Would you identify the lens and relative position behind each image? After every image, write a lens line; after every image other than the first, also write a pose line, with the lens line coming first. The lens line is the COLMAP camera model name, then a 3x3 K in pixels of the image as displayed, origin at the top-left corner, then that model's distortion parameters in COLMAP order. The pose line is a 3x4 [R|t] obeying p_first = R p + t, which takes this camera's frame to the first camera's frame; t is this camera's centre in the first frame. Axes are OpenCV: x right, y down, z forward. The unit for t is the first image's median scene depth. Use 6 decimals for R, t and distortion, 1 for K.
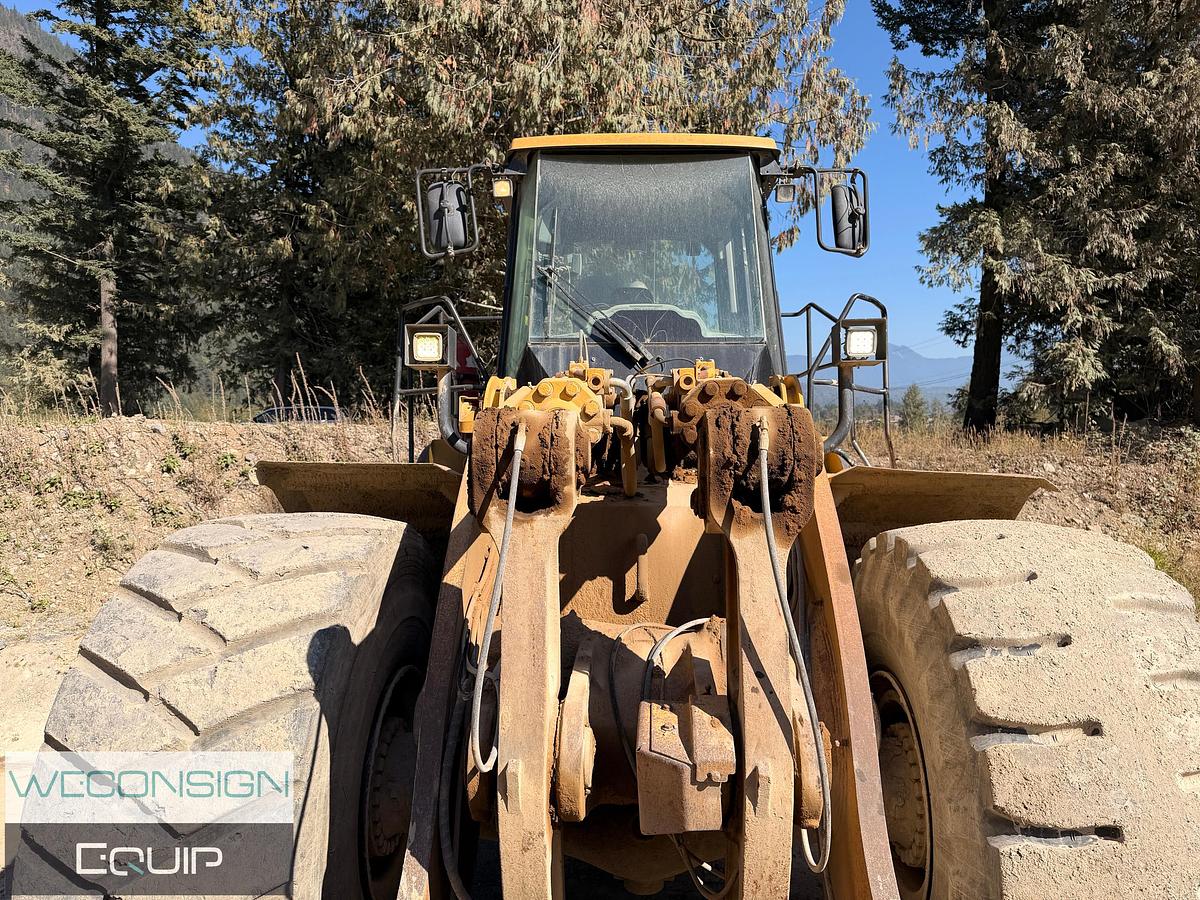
lens RADIAL K [[817.9, 0, 596.9], [0, 817.9, 451.3], [0, 0, 1]] dist [0.060309, -0.070459]
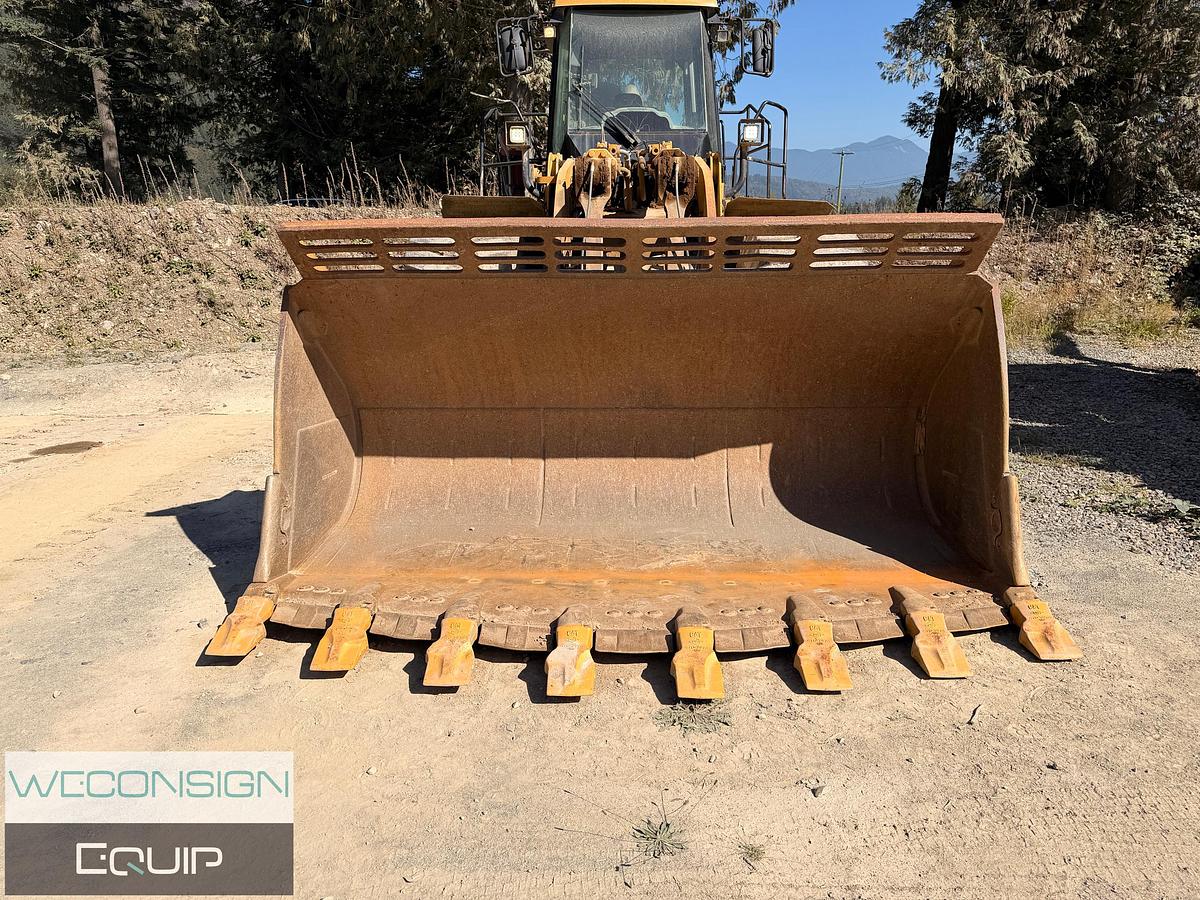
lens RADIAL K [[837.3, 0, 601.5], [0, 837.3, 445.8], [0, 0, 1]] dist [0.010881, -0.007510]
pose [[0.999808, -0.006042, 0.018641, -0.014148], [0.001769, 0.975221, 0.221227, 0.033129], [-0.019516, -0.221152, 0.975044, -0.238532]]
